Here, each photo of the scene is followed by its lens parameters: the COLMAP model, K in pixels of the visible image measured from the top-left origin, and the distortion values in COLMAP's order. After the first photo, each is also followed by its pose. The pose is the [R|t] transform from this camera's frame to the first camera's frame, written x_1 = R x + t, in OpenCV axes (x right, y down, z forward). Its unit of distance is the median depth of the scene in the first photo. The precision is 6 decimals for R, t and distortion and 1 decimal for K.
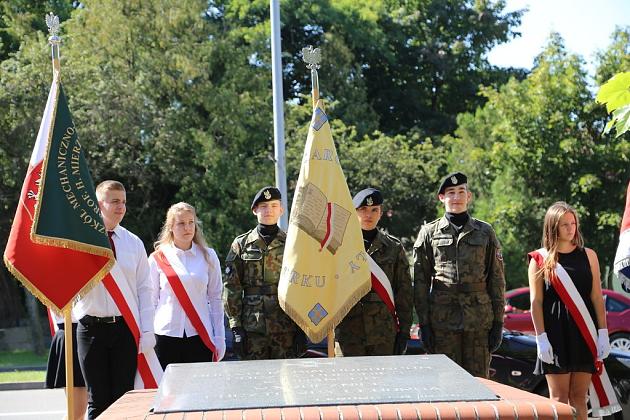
lens RADIAL K [[1269.6, 0, 315.4], [0, 1269.6, 184.2], [0, 0, 1]] dist [0.377594, 0.227417]
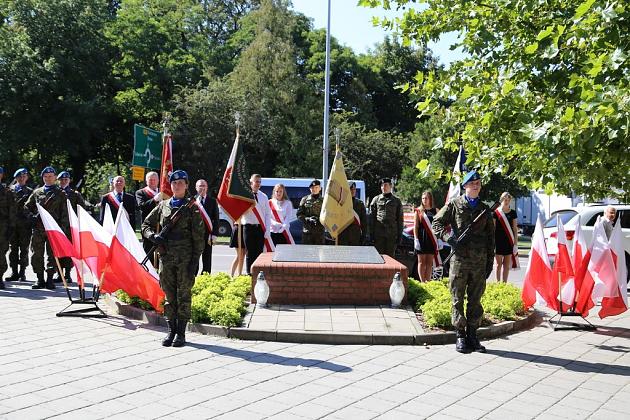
lens RADIAL K [[684.4, 0, 315.3], [0, 684.4, 223.8], [0, 0, 1]] dist [0.078744, 0.011010]
pose [[0.997254, 0.060410, -0.042842, 0.009505], [-0.054590, 0.990528, 0.125989, -0.028917], [0.050047, -0.123305, 0.991106, -0.141530]]
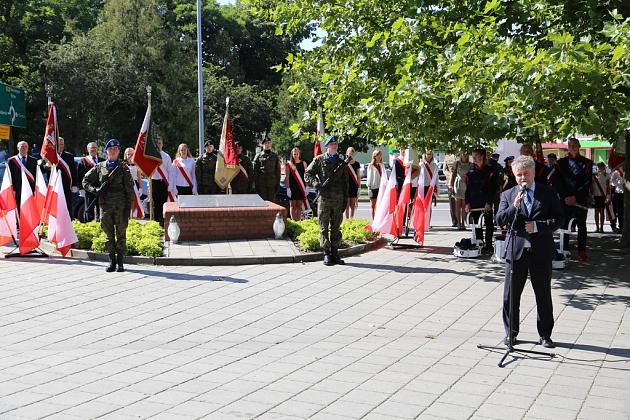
lens RADIAL K [[765.0, 0, 304.8], [0, 765.0, 209.3], [0, 0, 1]] dist [0.190919, 0.014030]
pose [[0.991085, 0.022621, 0.131295, -0.015963], [-0.043377, 0.986573, 0.157454, -0.048706], [-0.125970, -0.161745, 0.978759, -0.325500]]
